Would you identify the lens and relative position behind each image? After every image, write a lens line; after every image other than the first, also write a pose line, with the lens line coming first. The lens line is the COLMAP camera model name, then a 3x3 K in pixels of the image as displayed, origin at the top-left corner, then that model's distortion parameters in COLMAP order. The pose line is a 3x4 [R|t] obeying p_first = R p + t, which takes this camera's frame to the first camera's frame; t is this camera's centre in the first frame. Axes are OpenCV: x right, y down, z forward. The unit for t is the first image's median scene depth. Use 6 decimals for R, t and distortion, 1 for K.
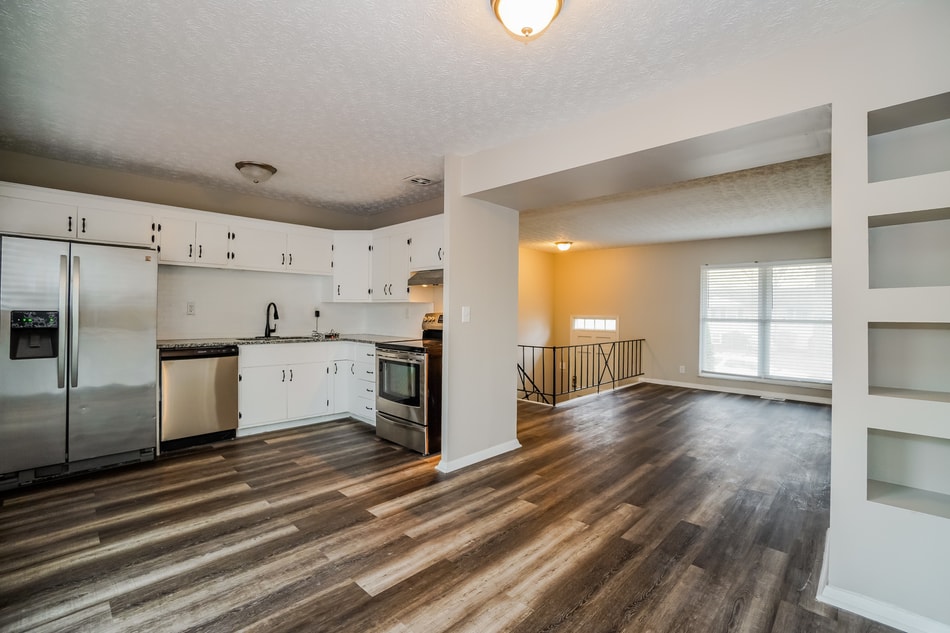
lens RADIAL K [[417.4, 0, 471.2], [0, 417.4, 311.5], [0, 0, 1]] dist [-0.048721, 0.009566]
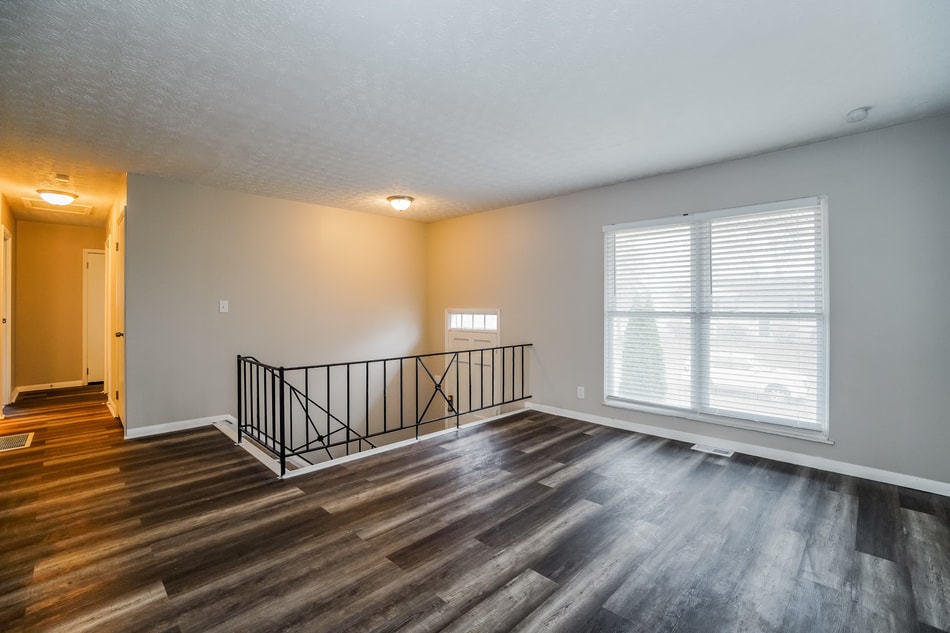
lens RADIAL K [[417.4, 0, 469.0], [0, 417.4, 307.3], [0, 0, 1]] dist [-0.048721, 0.009566]
pose [[0.999786, -0.012023, -0.016846, 0.089235], [0.012102, 0.999916, 0.004561, 0.001181], [0.016790, -0.004764, 0.999848, 0.091125]]
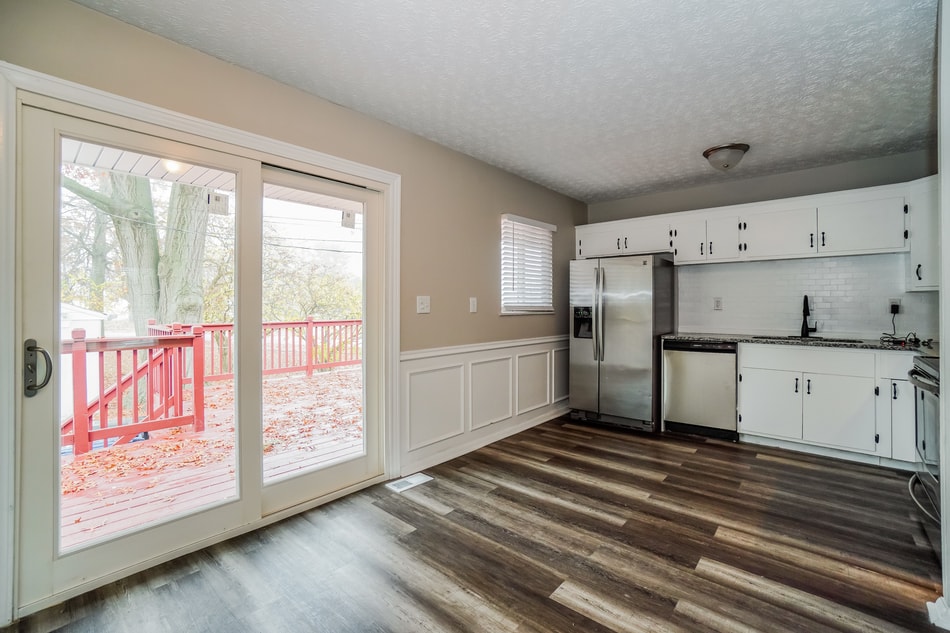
lens RADIAL K [[417.4, 0, 473.9], [0, 417.4, 306.8], [0, 0, 1]] dist [-0.048721, 0.009566]
pose [[0.059305, -0.007697, -0.998210, 0.395093], [0.003069, 0.999967, -0.007529, 0.007522], [0.998235, -0.002617, 0.059327, 0.418707]]
